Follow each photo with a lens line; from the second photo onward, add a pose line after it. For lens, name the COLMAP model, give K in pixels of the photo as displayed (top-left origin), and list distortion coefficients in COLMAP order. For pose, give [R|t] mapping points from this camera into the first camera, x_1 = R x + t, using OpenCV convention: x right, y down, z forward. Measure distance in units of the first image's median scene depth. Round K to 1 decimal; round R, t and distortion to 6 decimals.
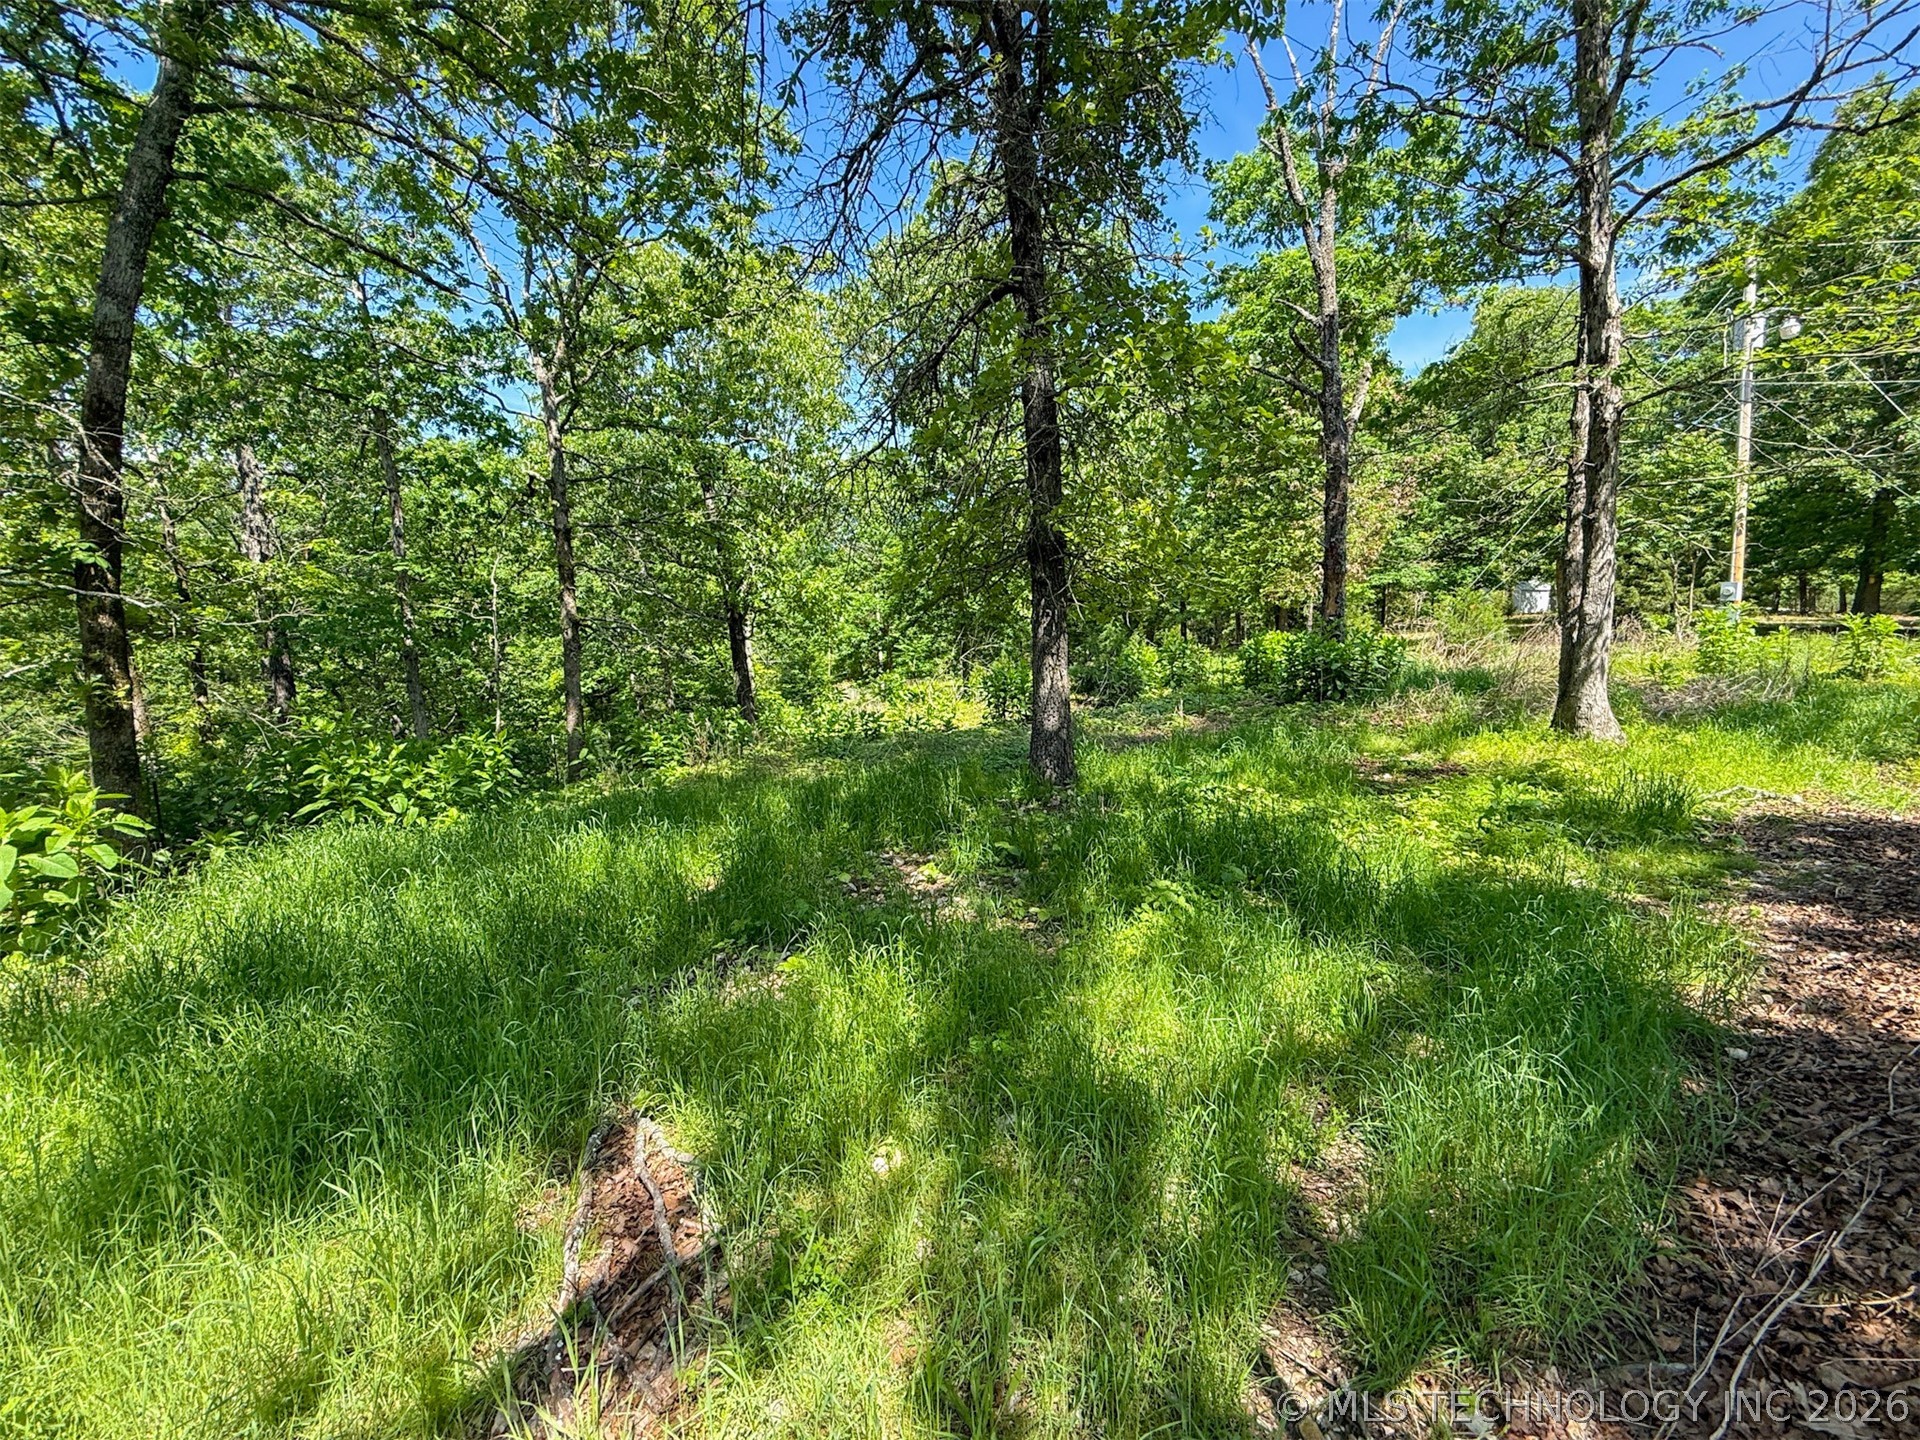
lens RADIAL K [[824.3, 0, 953.1], [0, 824.3, 710.9], [0, 0, 1]] dist [-0.003566, -0.000171]
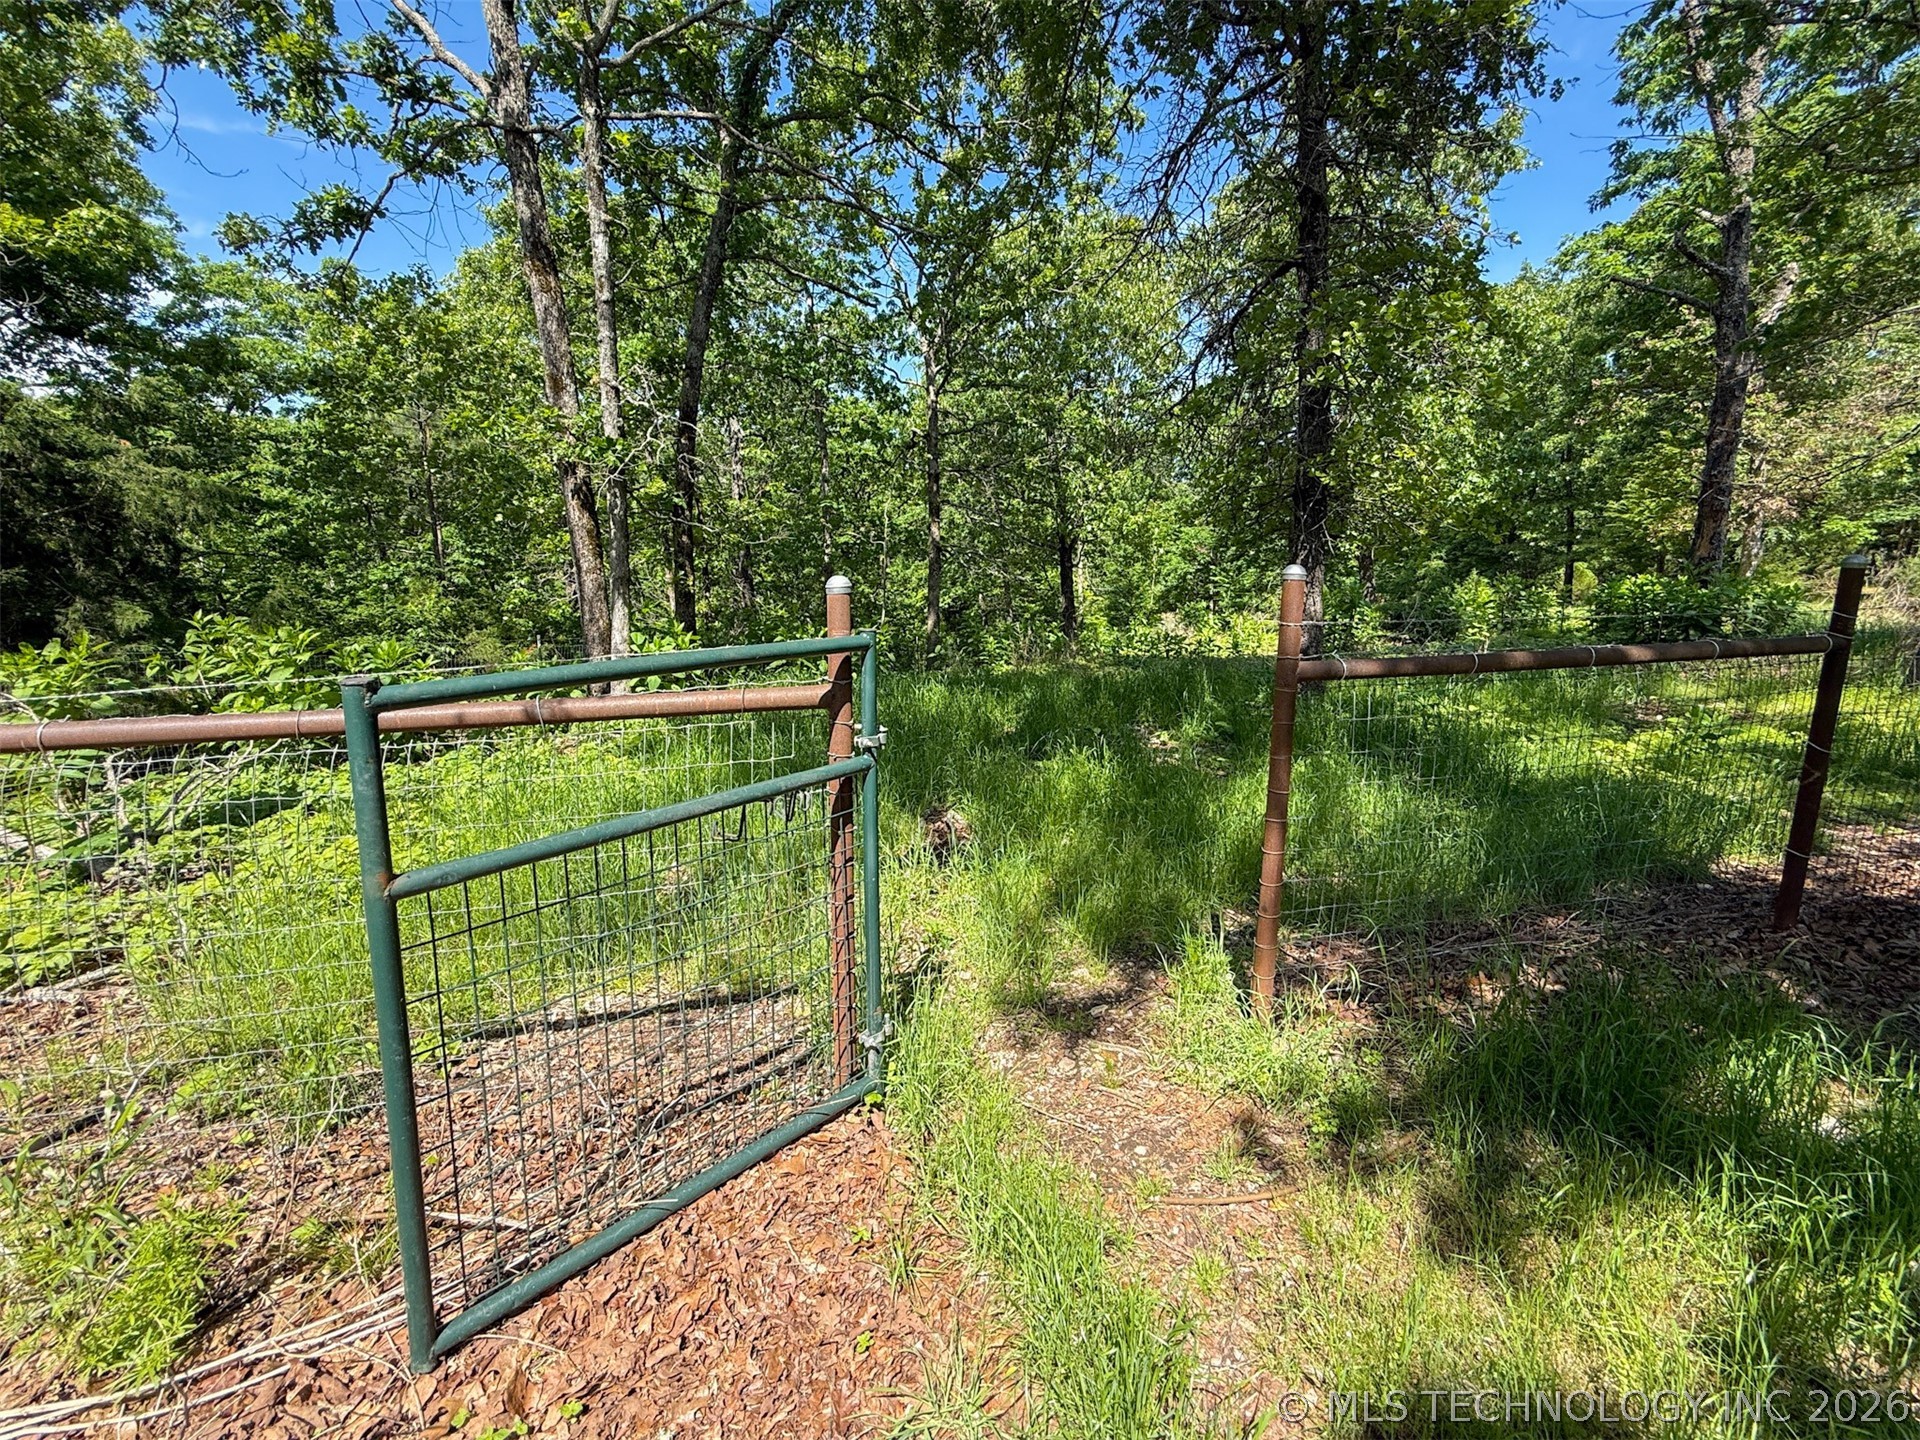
lens RADIAL K [[824.3, 0, 966.2], [0, 824.3, 713.7], [0, 0, 1]] dist [-0.003566, -0.000171]
pose [[0.921860, 0.095819, -0.375491, 0.079404], [-0.064209, 0.993324, 0.095841, 0.020943], [0.382168, -0.064242, 0.921857, -0.165120]]
